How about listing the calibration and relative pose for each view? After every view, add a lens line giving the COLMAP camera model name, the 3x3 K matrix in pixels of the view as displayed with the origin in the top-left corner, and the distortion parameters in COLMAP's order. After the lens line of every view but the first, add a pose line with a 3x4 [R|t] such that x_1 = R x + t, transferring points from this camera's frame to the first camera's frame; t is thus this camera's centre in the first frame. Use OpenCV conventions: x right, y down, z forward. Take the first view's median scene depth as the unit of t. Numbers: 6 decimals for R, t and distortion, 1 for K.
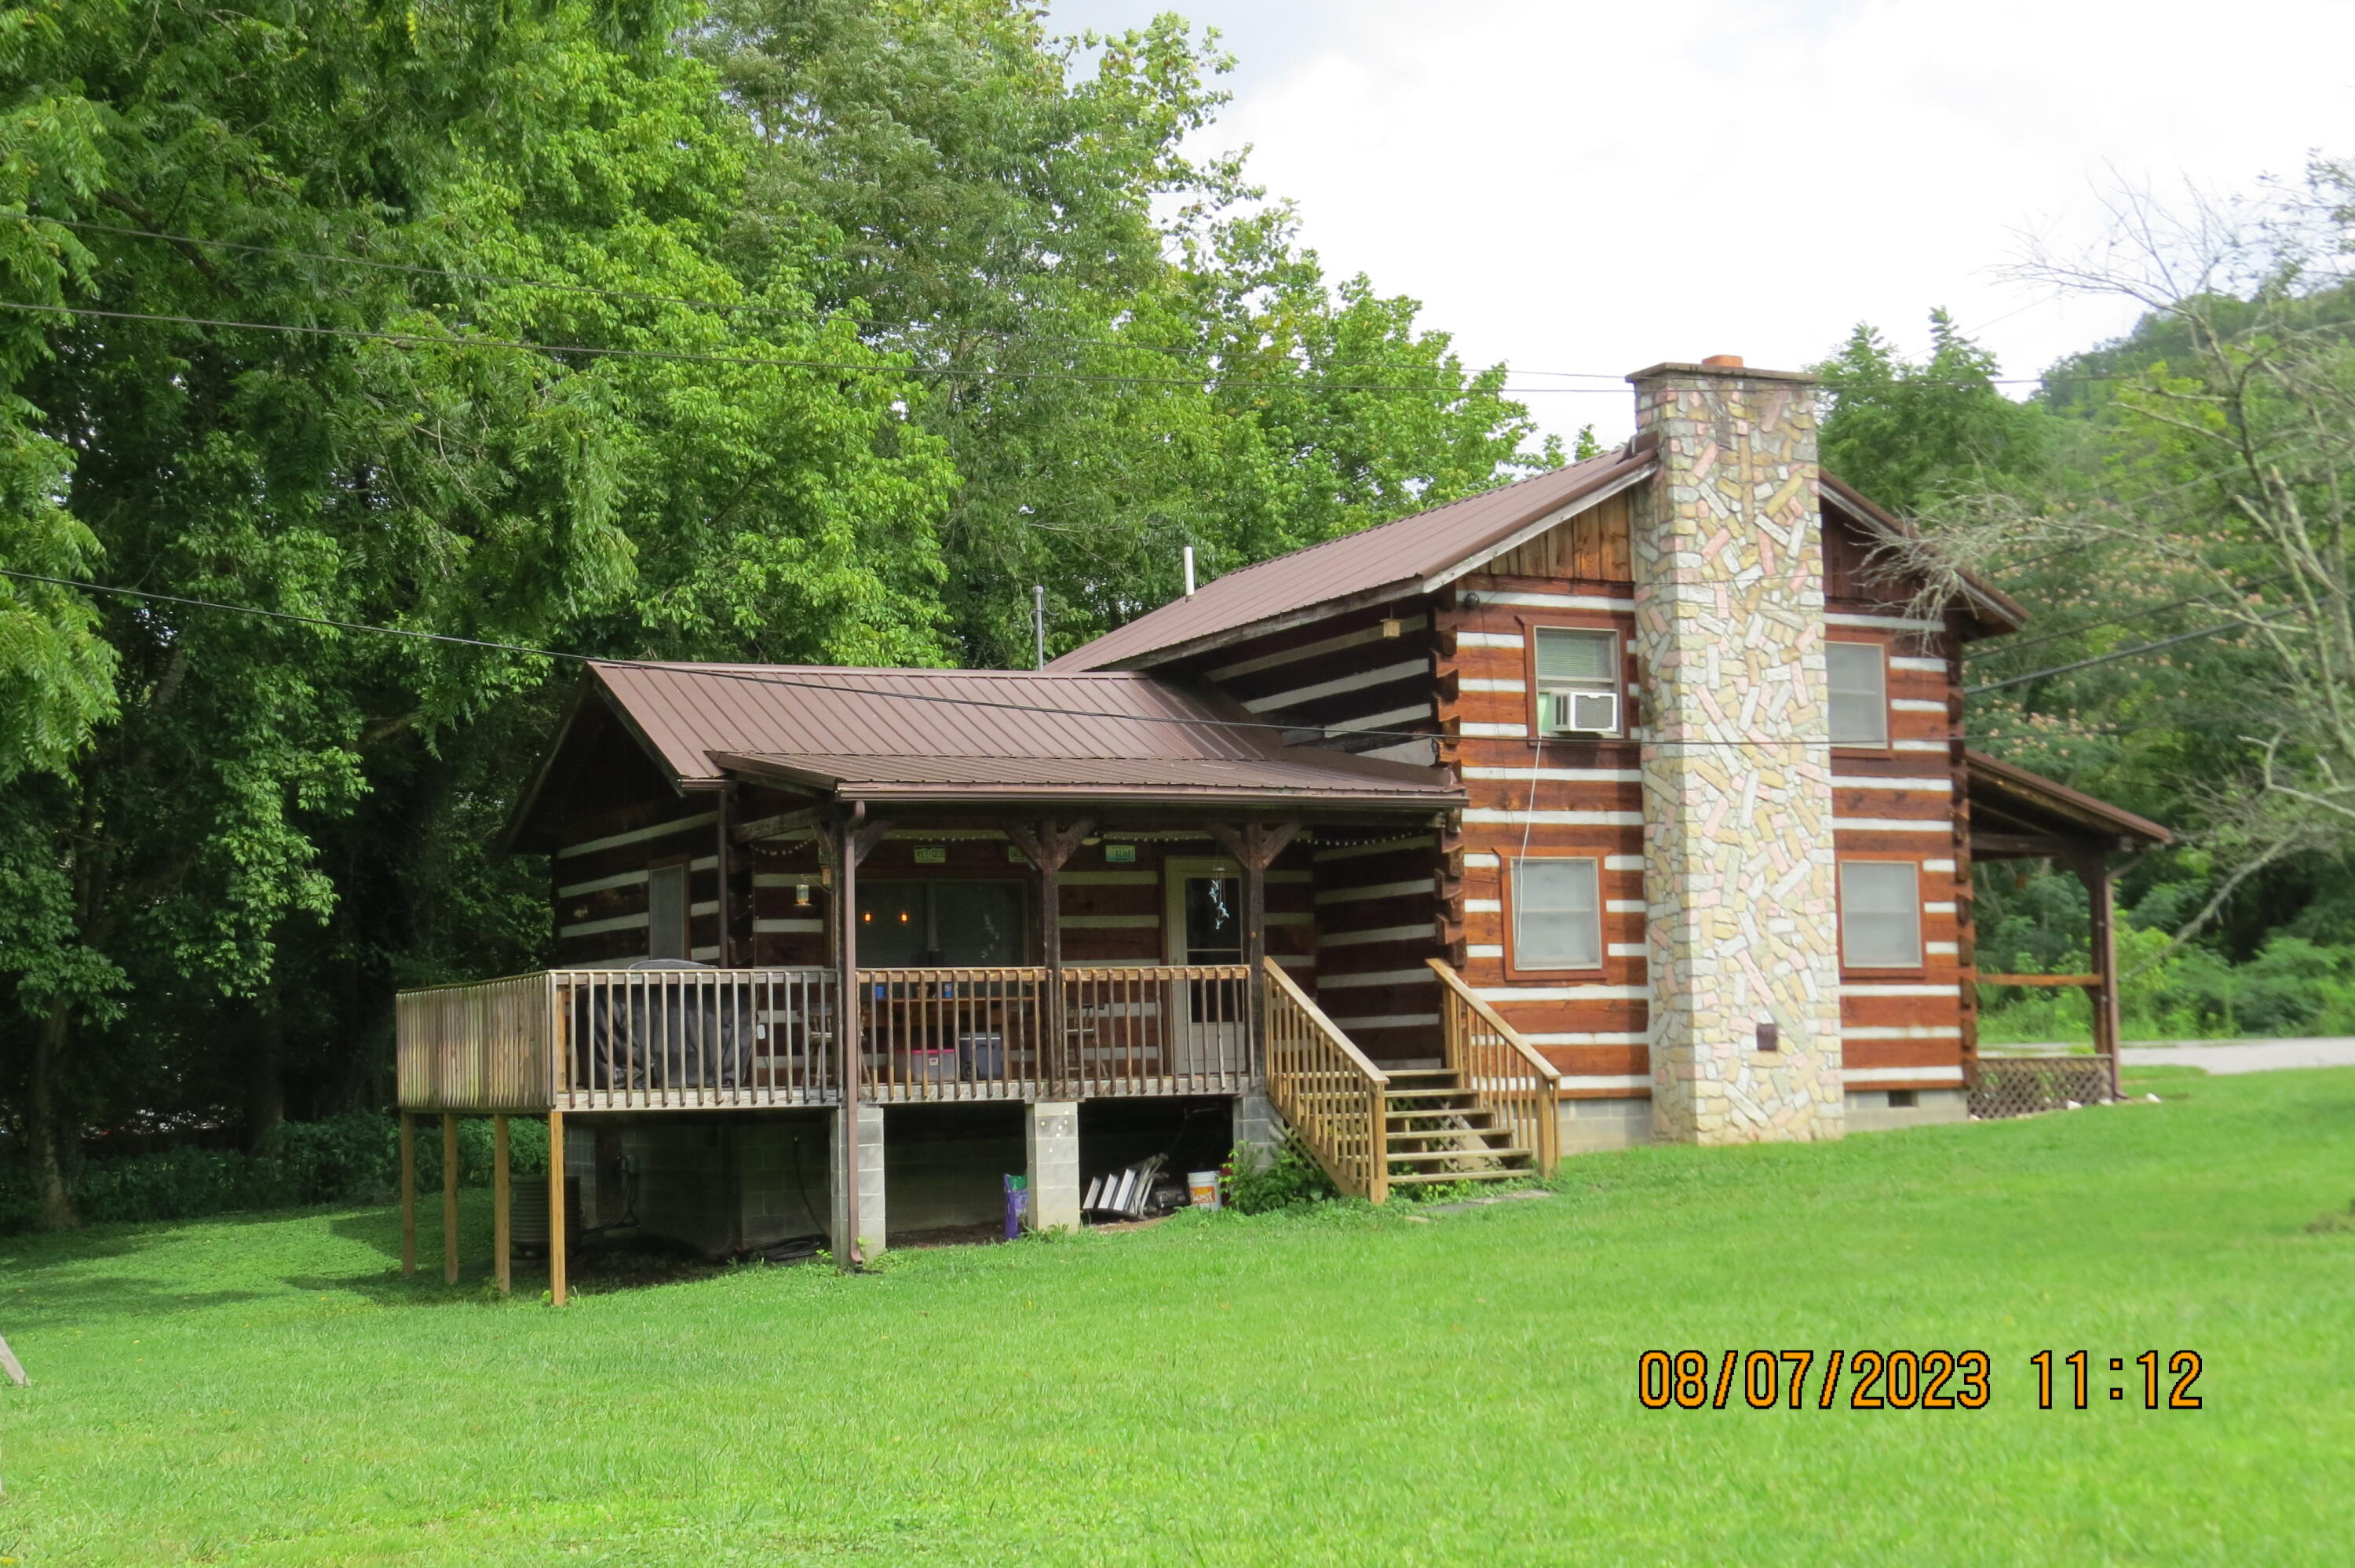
lens RADIAL K [[3429.2, 0, 1177.2], [0, 3429.2, 733.4], [0, 0, 1]] dist [-0.119266, 0.027182]
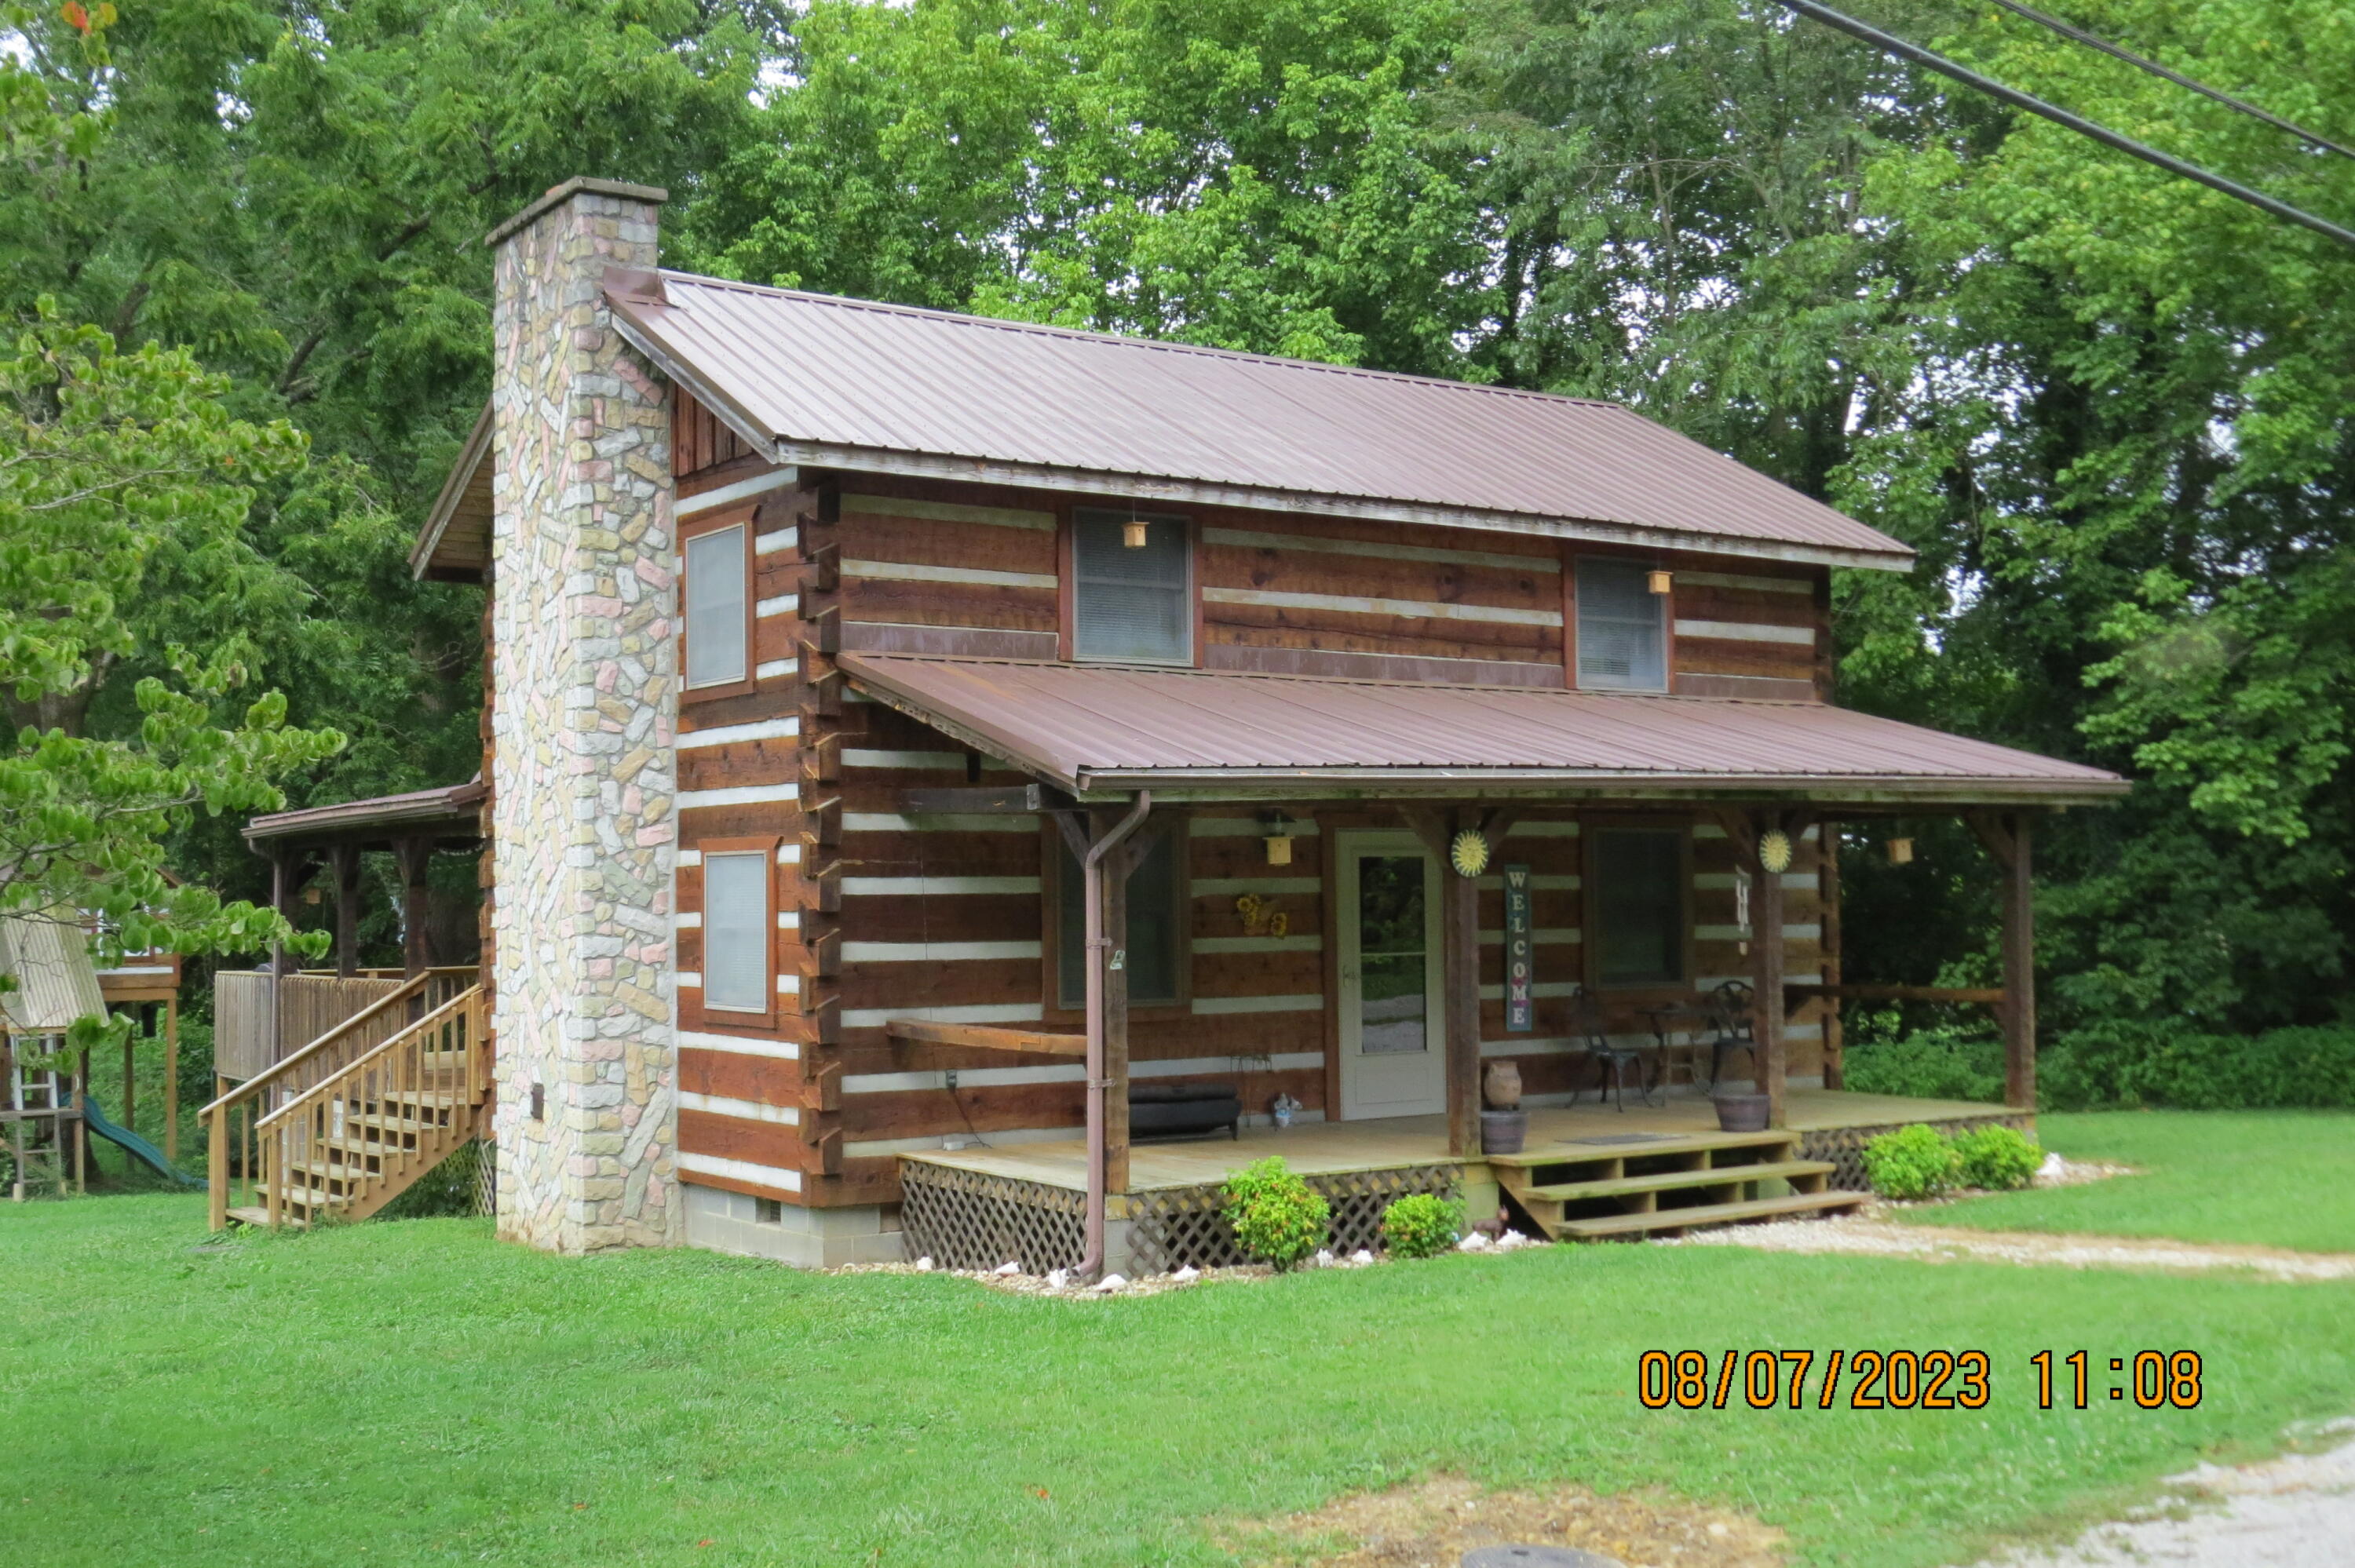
lens RADIAL K [[2651.7, 0, 1178.0], [0, 2651.7, 788.4], [0, 0, 1]] dist [-0.051813, 0.040261]
pose [[0.102145, -0.018958, -0.994589, 0.767610], [0.115297, 0.993306, -0.007093, 0.040797], [0.988065, -0.113948, 0.103647, 1.086104]]
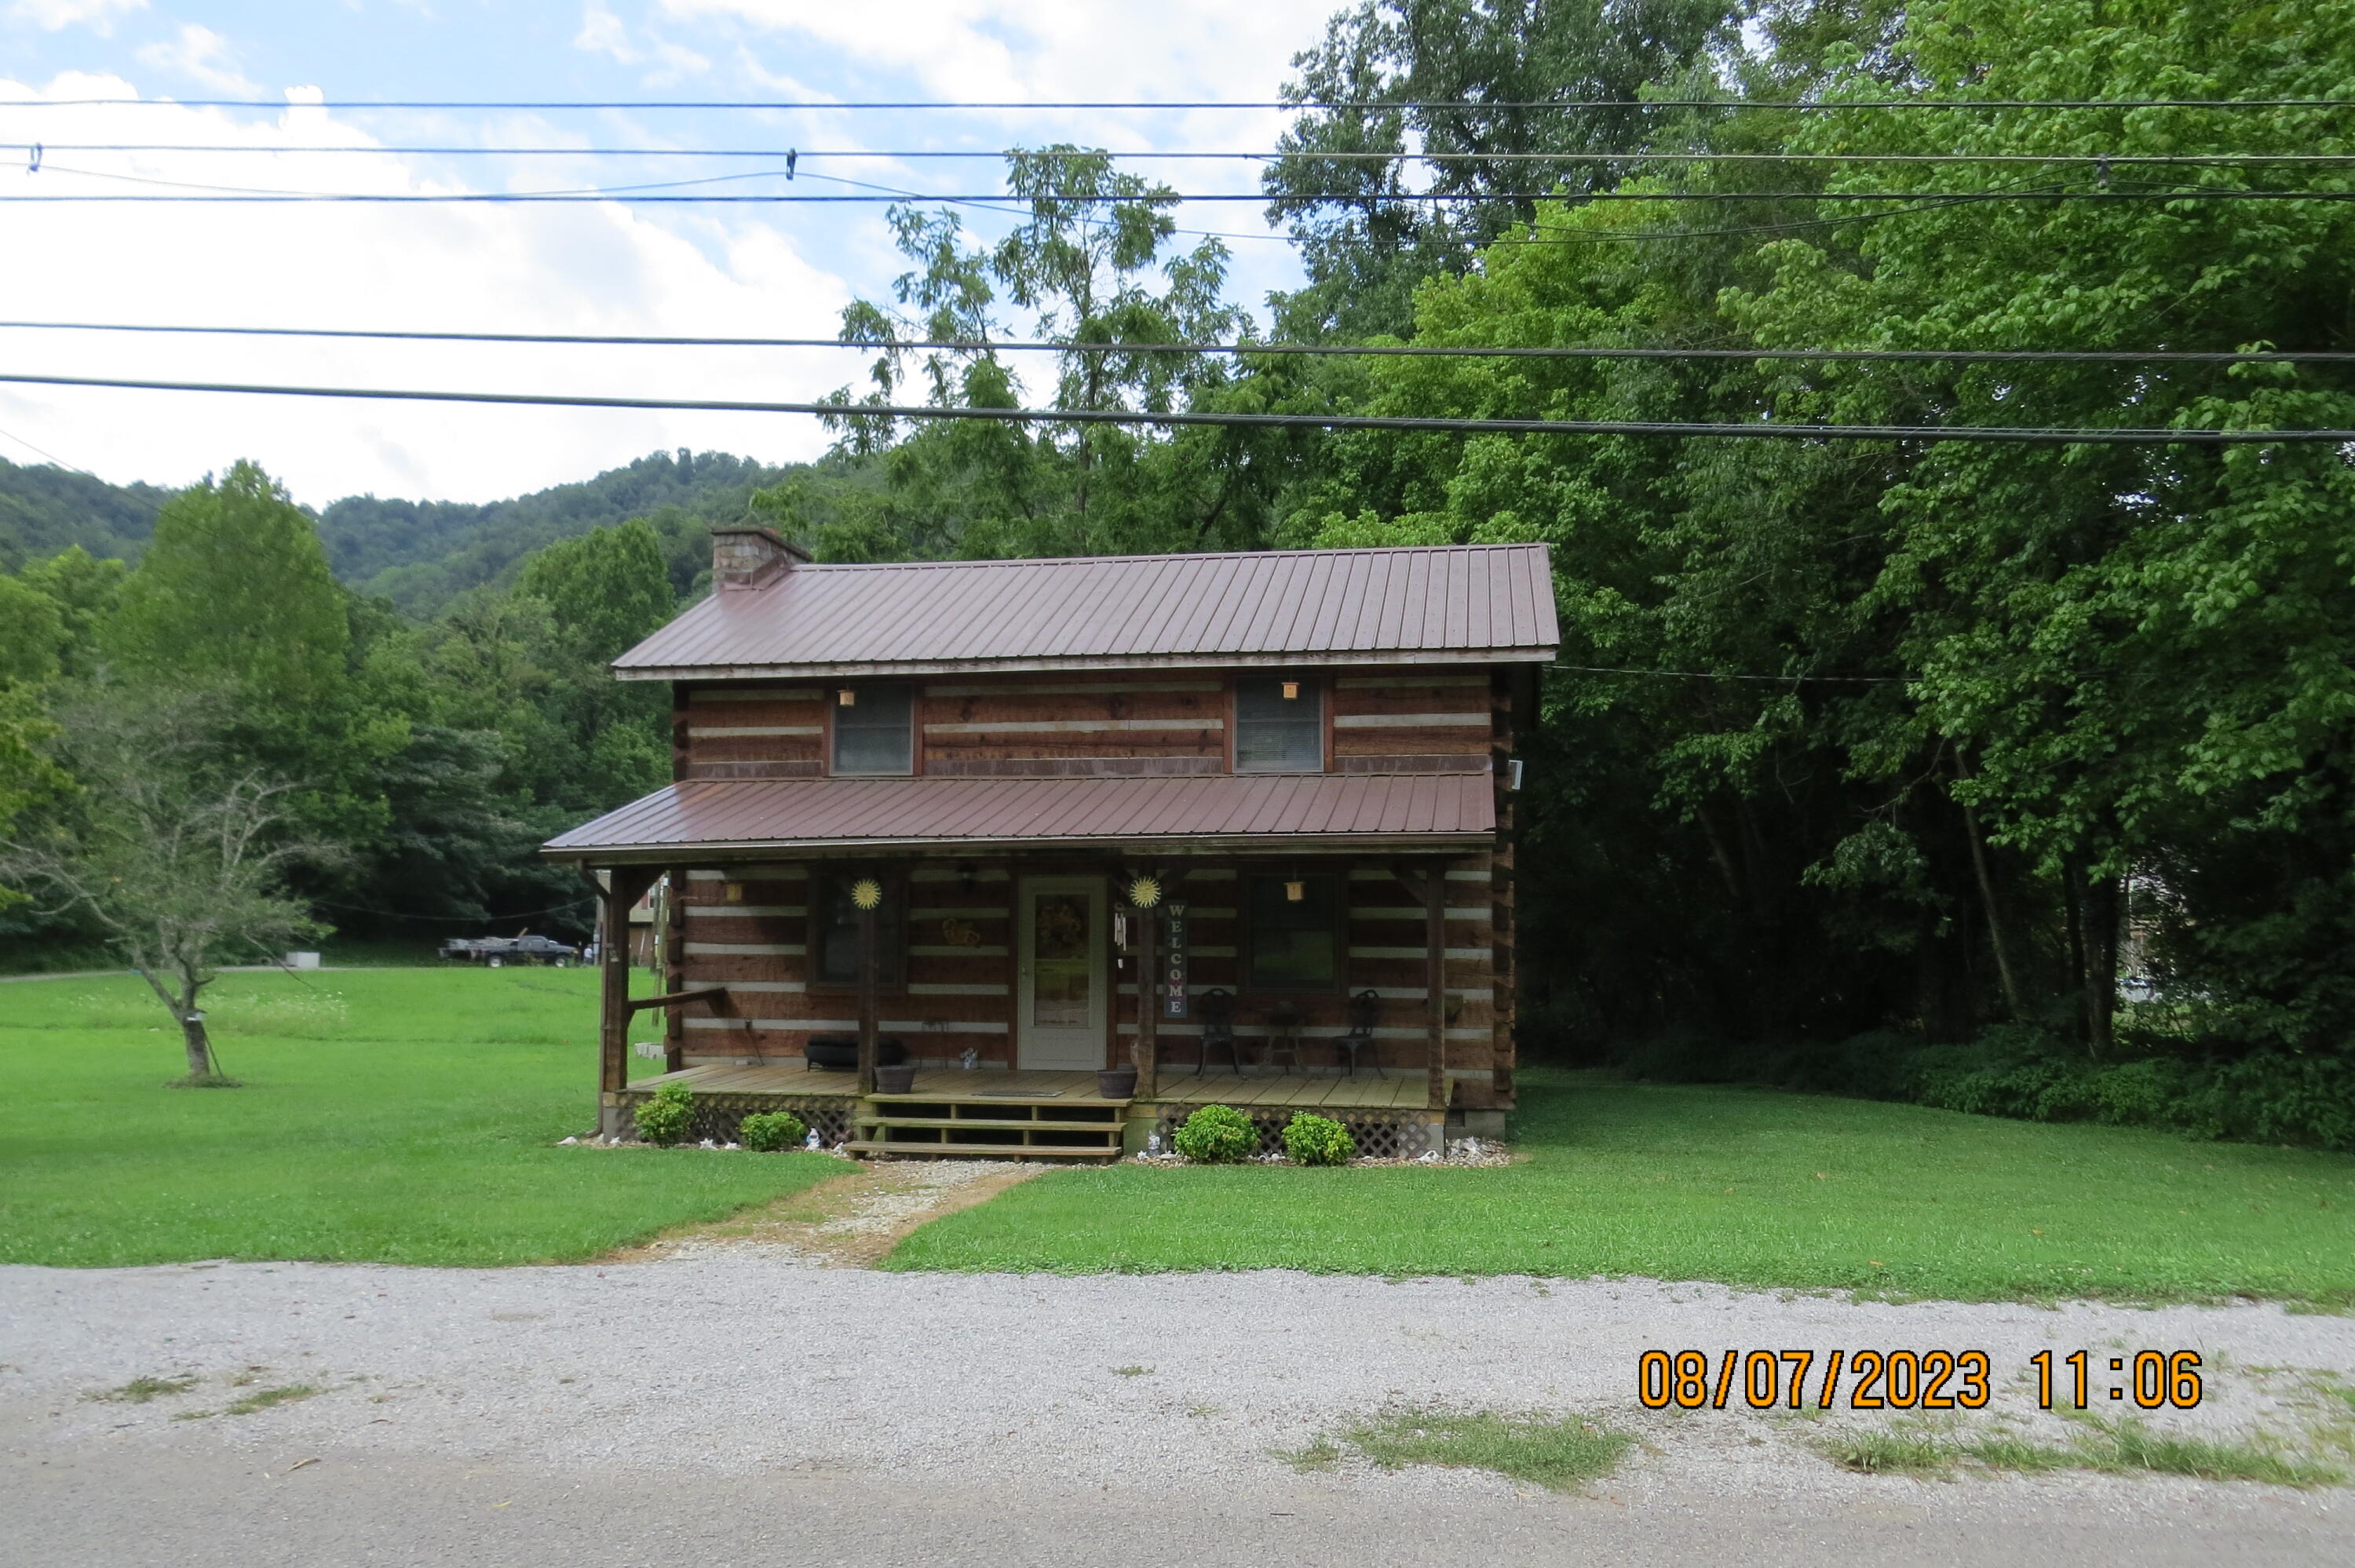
lens RADIAL K [[1700.2, 0, 1172.6], [0, 1700.2, 780.2], [0, 0, 1]] dist [-0.029390, 0.006935]
pose [[-0.627531, -0.039541, -0.777587, 0.600257], [0.096881, 0.986982, -0.128374, 0.095969], [0.772540, -0.155892, -0.615532, 1.575638]]
